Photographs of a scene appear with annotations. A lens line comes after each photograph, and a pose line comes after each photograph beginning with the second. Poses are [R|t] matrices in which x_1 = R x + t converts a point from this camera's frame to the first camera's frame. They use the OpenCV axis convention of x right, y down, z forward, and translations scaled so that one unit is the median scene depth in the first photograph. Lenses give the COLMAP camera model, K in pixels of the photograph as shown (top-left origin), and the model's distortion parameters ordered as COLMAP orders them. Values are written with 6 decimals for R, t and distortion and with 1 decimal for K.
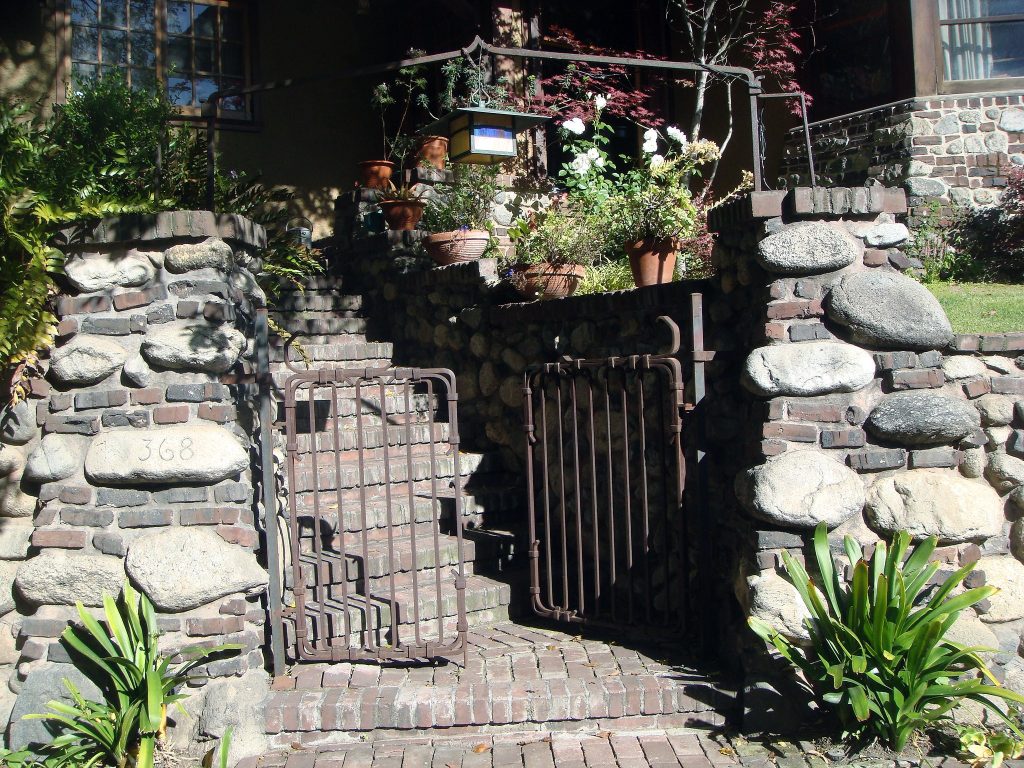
lens RADIAL K [[1069.2, 0, 512.0], [0, 1069.2, 384.0], [0, 0, 1]] dist [-0.151652, 0.030634]
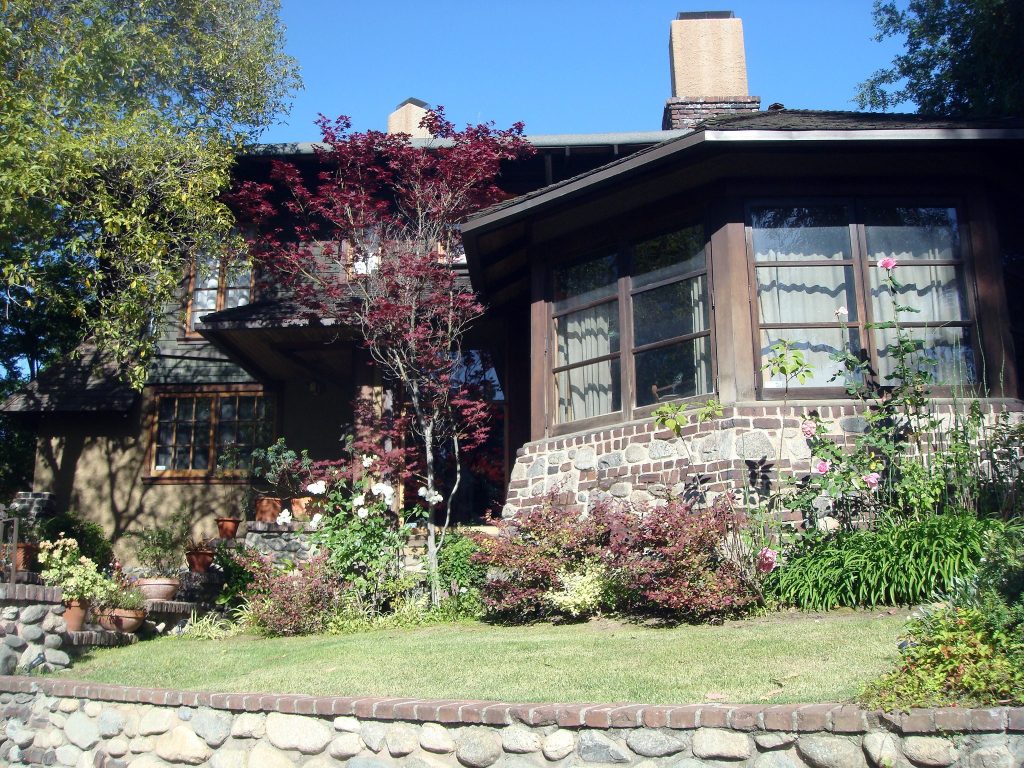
lens RADIAL K [[1069.2, 0, 512.0], [0, 1069.2, 384.0], [0, 0, 1]] dist [-0.151652, 0.030634]
pose [[0.802252, -0.105198, -0.587644, 1.034675], [-0.031244, 0.975604, -0.217304, -0.086874], [0.596168, 0.192693, 0.779393, 0.077673]]
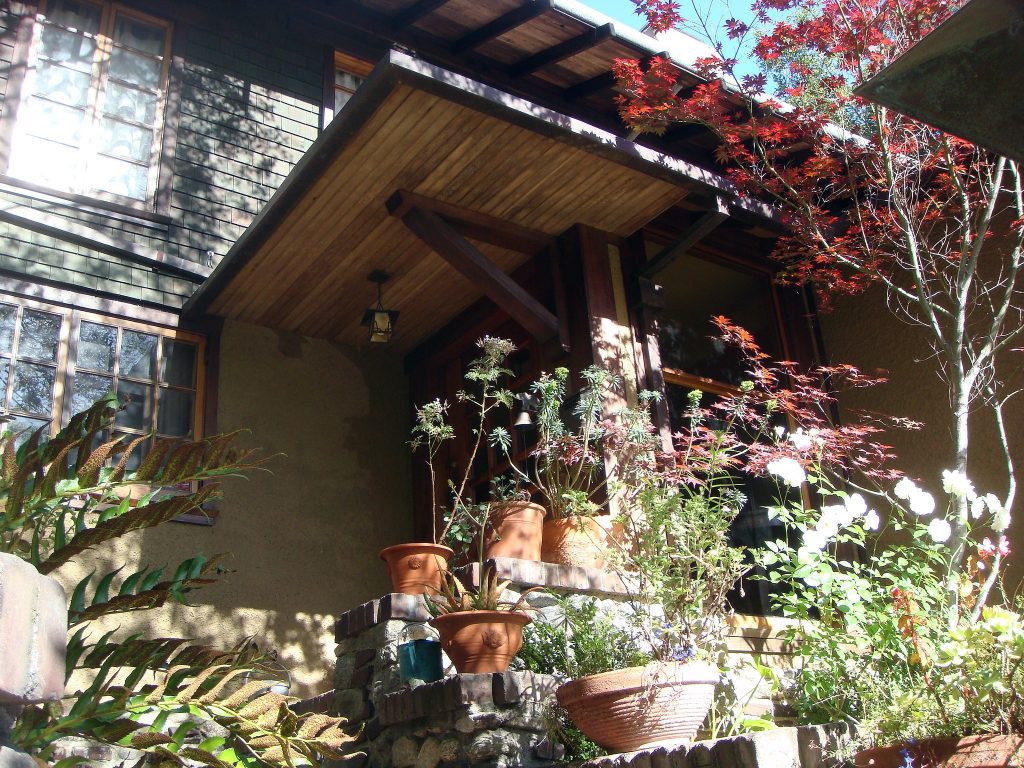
lens RADIAL K [[1069.2, 0, 512.0], [0, 1069.2, 384.0], [0, 0, 1]] dist [-0.151652, 0.030634]
pose [[0.999530, -0.018351, 0.024544, -0.092279], [0.026934, 0.908087, -0.417914, -0.060076], [-0.014619, 0.418379, 0.908155, 0.480423]]
